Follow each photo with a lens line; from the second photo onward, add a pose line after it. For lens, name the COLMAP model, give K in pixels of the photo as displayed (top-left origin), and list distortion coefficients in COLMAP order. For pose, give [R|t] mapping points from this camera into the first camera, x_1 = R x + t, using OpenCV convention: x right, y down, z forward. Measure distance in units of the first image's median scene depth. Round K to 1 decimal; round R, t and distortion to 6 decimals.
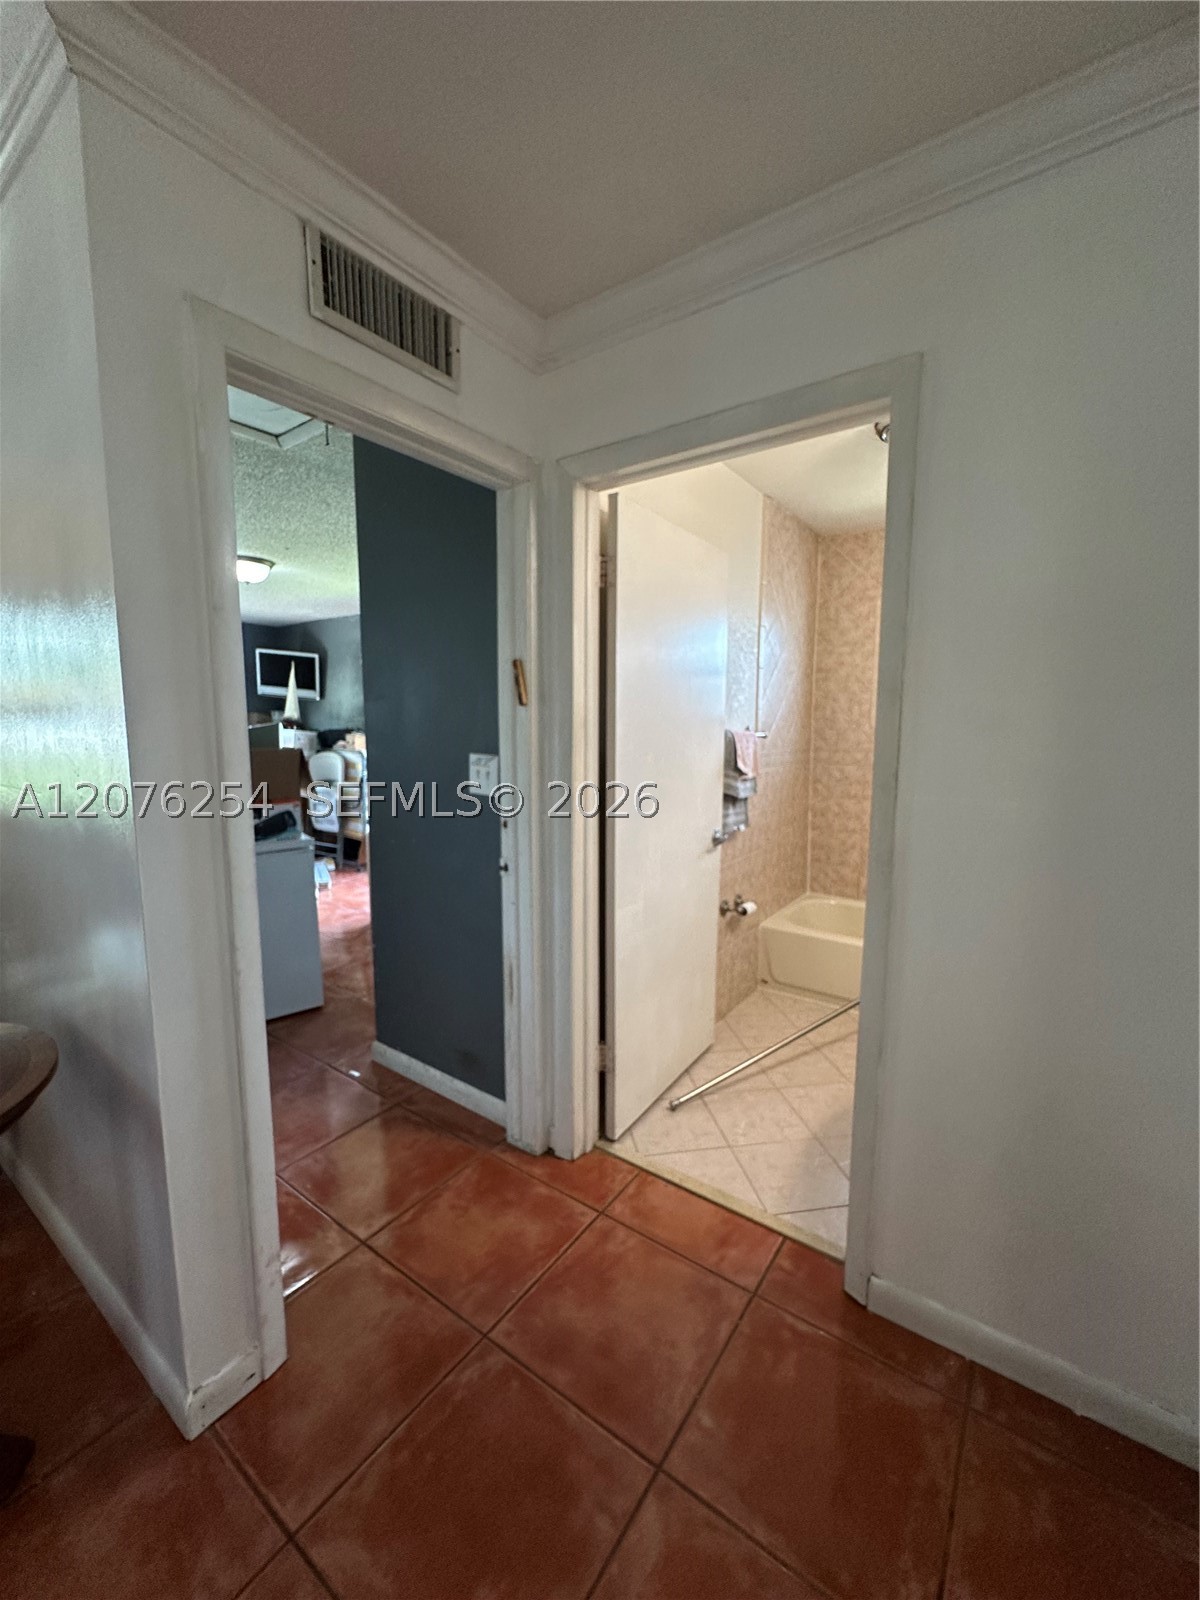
lens RADIAL K [[644.9, 0, 603.1], [0, 644.9, 799.3], [0, 0, 1]] dist [-0.003597, 0.000514]
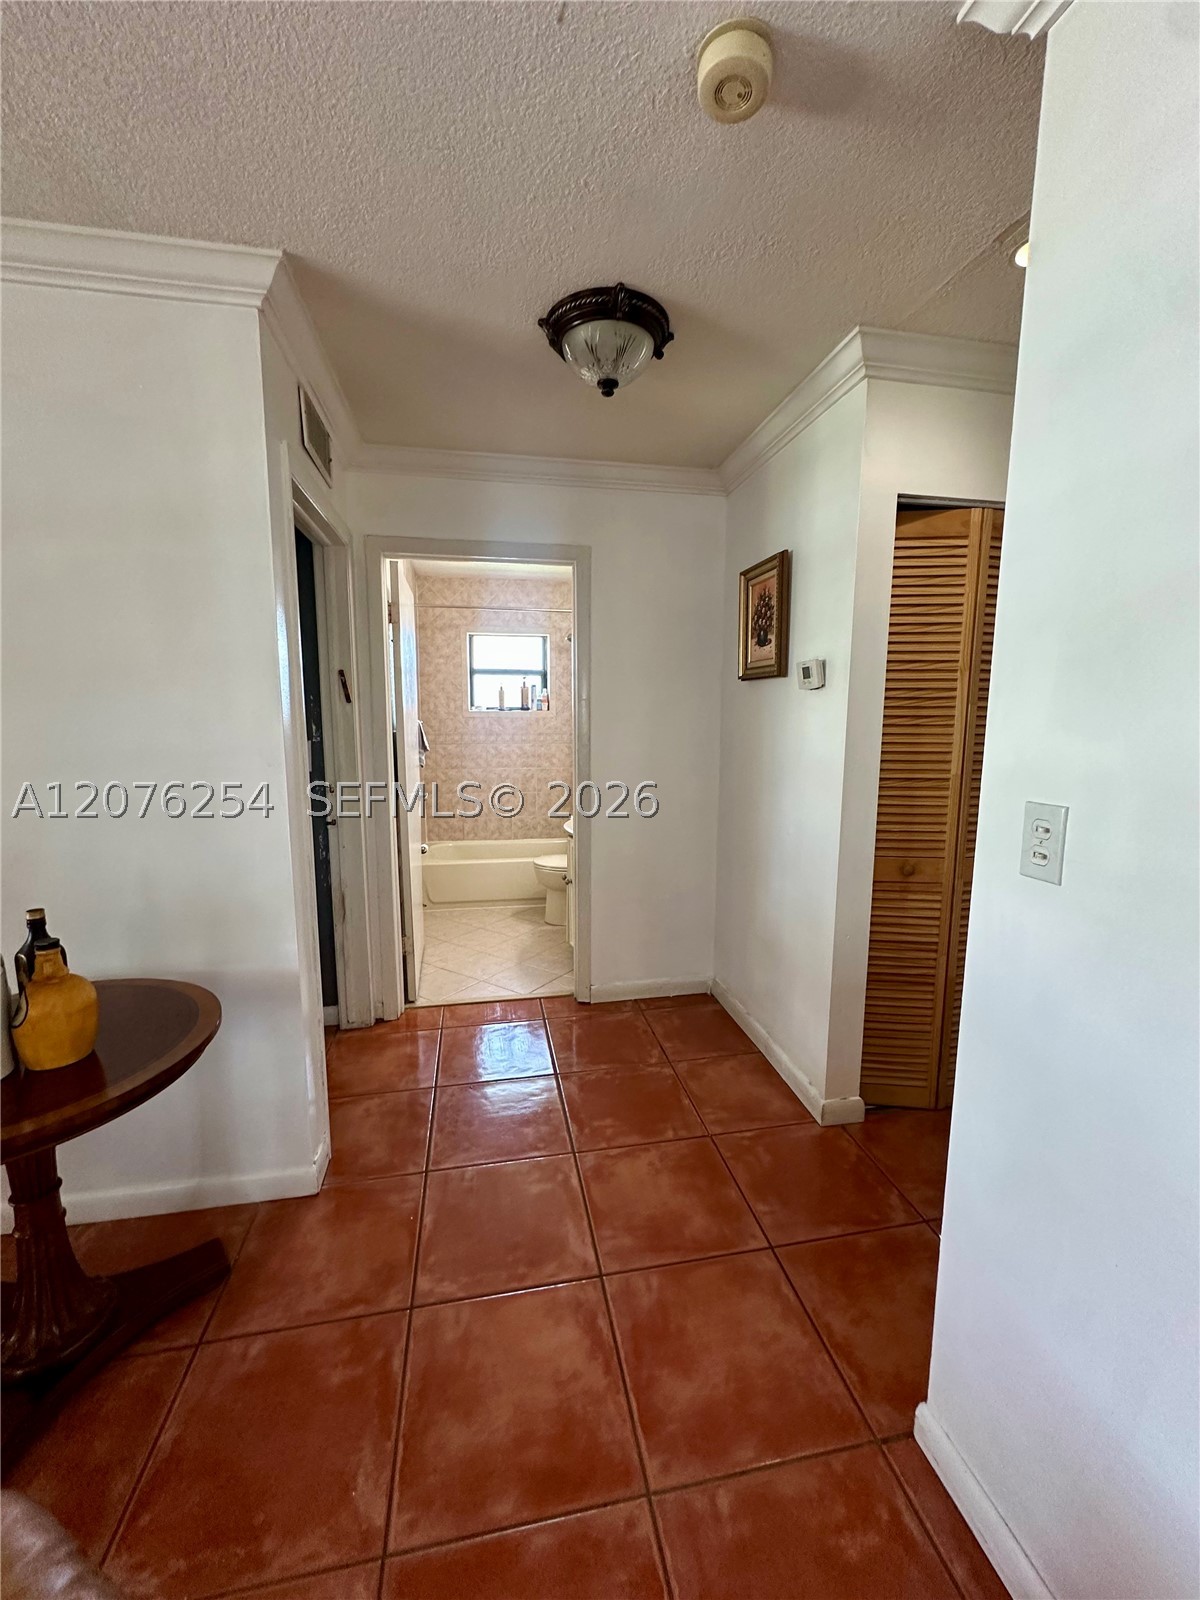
lens RADIAL K [[644.9, 0, 603.1], [0, 644.9, 799.3], [0, 0, 1]] dist [-0.003597, 0.000514]
pose [[0.683107, -0.097363, 0.723799, -0.526782], [0.087301, 0.994853, 0.051431, 0.027346], [-0.725082, 0.028056, 0.688091, -0.241751]]
